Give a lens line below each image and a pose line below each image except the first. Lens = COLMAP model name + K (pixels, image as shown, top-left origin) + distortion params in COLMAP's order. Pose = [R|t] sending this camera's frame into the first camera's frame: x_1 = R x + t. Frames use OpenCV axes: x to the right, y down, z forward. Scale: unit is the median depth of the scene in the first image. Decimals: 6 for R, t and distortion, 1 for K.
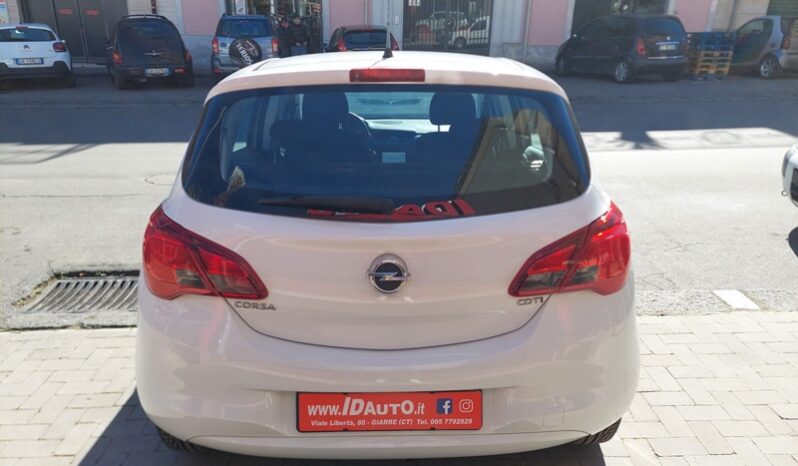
lens RADIAL K [[565.9, 0, 400.7], [0, 565.9, 232.4], [0, 0, 1]] dist [0.064176, -0.056419]
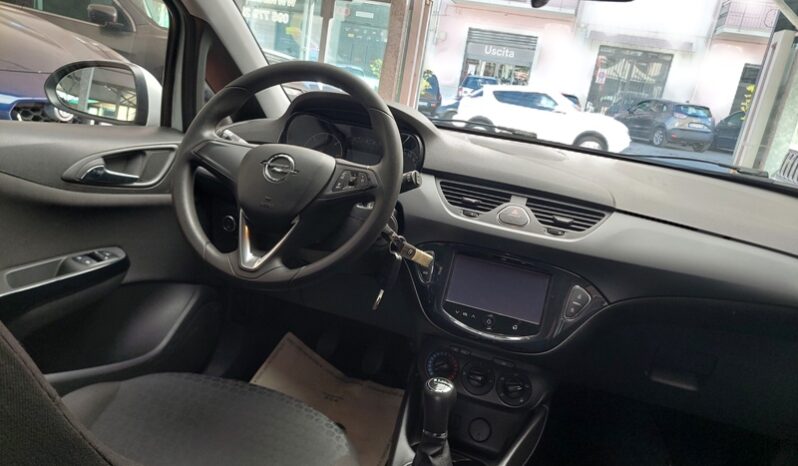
lens RADIAL K [[568.4, 0, 401.5], [0, 568.4, 220.1], [0, 0, 1]] dist [0.070629, -0.067399]
pose [[0.945228, 0.193129, -0.263146, 0.011710], [-0.223626, 0.970412, -0.091062, 1.351630], [0.237773, 0.144920, 0.960449, -3.452229]]
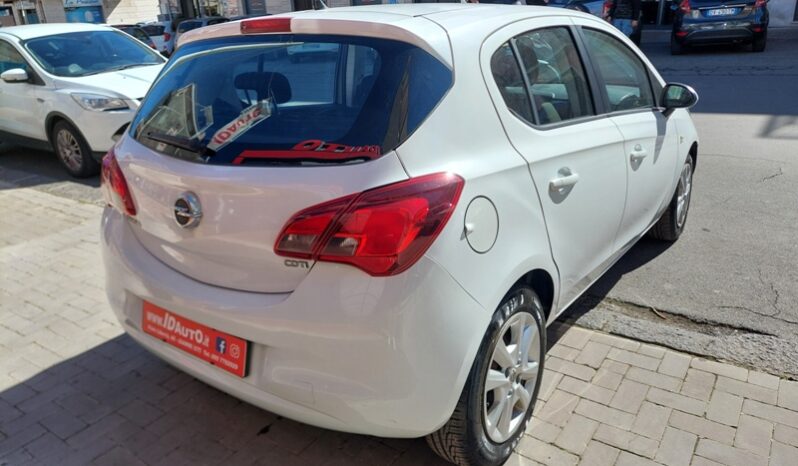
lens RADIAL K [[571.9, 0, 400.1], [0, 571.9, 223.6], [0, 0, 1]] dist [0.061503, -0.055454]
pose [[0.798564, 0.163187, -0.579367, 0.839764], [-0.146156, 0.986310, 0.076356, -0.039637], [0.583896, 0.023703, 0.811482, 0.301853]]
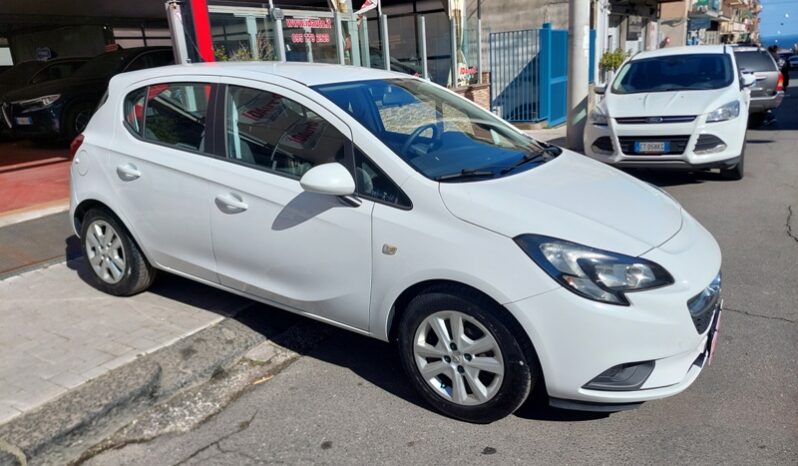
lens RADIAL K [[571.9, 0, 400.1], [0, 571.9, 223.6], [0, 0, 1]] dist [0.061503, -0.055454]
pose [[-0.546700, 0.235366, -0.803568, 1.525363], [-0.247430, 0.871414, 0.423575, -0.966748], [0.799936, 0.430395, -0.418166, 2.994605]]
